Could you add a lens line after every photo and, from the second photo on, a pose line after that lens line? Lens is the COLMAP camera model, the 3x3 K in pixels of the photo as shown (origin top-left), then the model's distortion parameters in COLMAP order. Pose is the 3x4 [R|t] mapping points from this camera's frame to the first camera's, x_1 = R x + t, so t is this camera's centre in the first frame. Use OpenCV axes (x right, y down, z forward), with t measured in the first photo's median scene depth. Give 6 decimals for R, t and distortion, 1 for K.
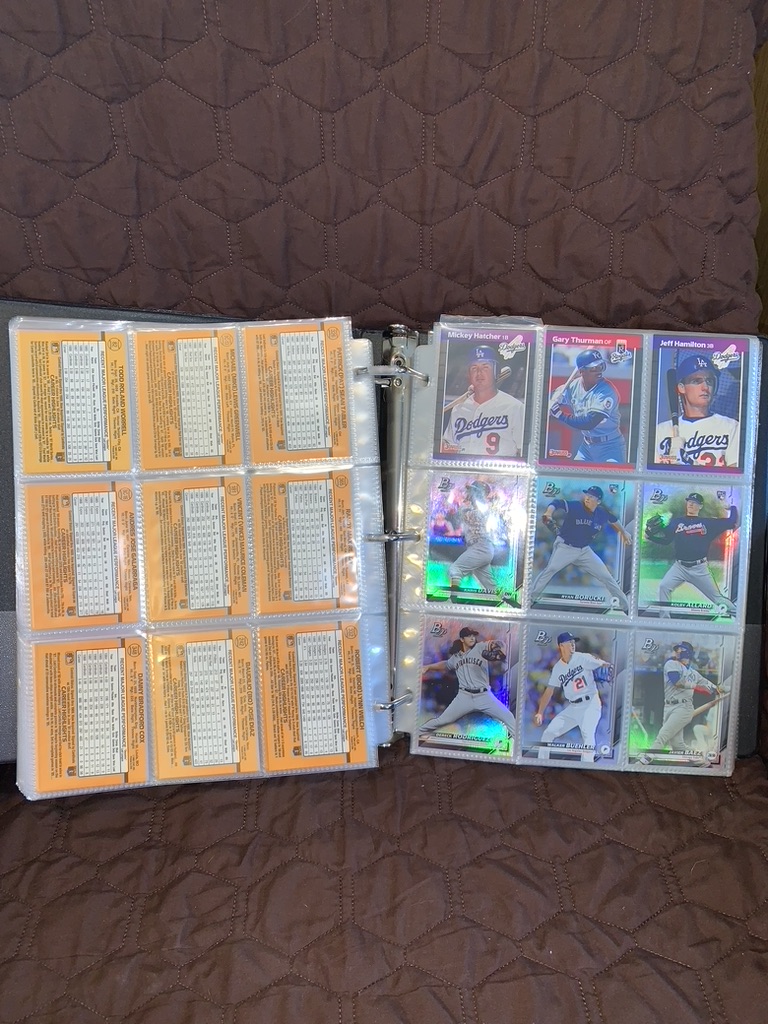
lens RADIAL K [[752.8, 0, 384.0], [0, 752.8, 512.0], [0, 0, 1]] dist [-0.008183, 0.000326]
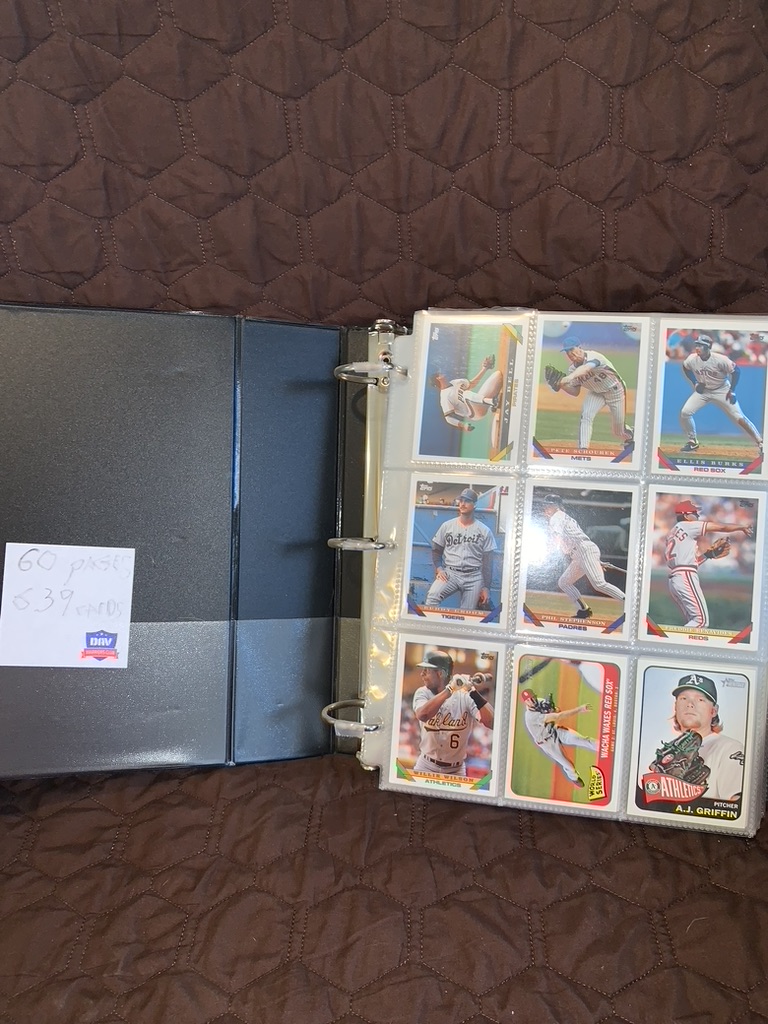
lens RADIAL K [[752.8, 0, 384.0], [0, 752.8, 512.0], [0, 0, 1]] dist [-0.008183, 0.000326]
pose [[0.992675, 0.000560, -0.120813, 0.157492], [-0.004521, 0.999461, -0.032515, 0.025373], [0.120730, 0.032823, 0.992143, 0.078758]]
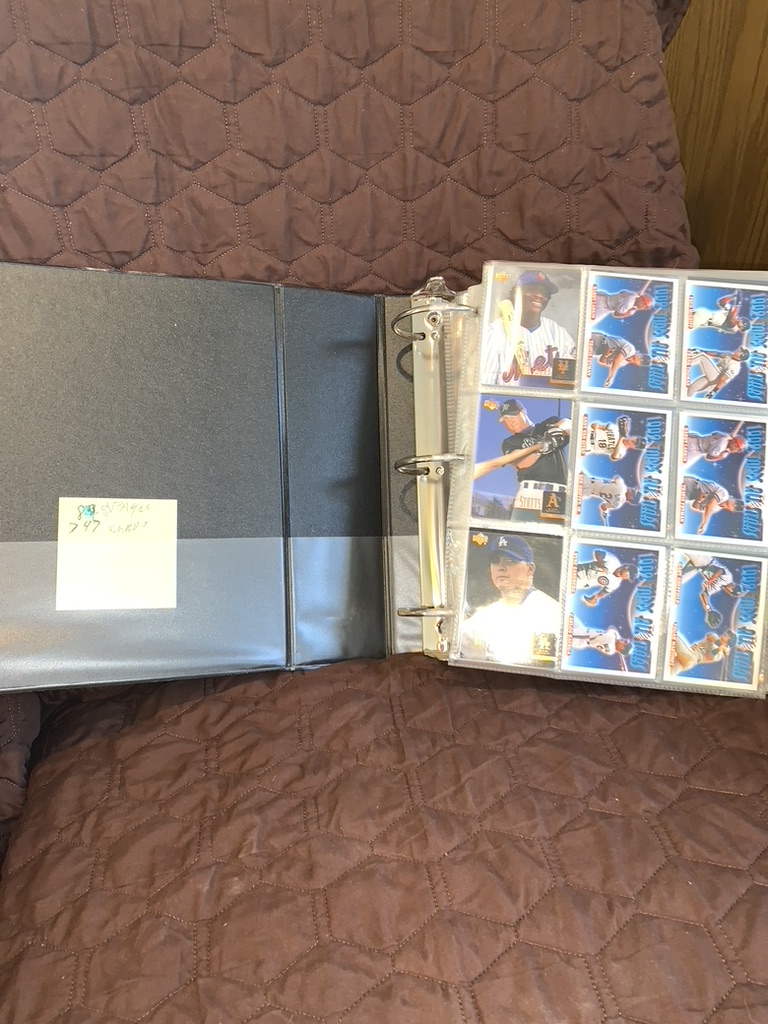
lens RADIAL K [[768.5, 0, 366.8], [0, 768.5, 516.4], [0, 0, 1]] dist [0.004142, -0.004168]
pose [[0.992242, -0.090188, 0.085568, -0.162326], [0.101126, 0.985868, -0.133560, 0.263894], [-0.072313, 0.141177, 0.987340, -0.097049]]
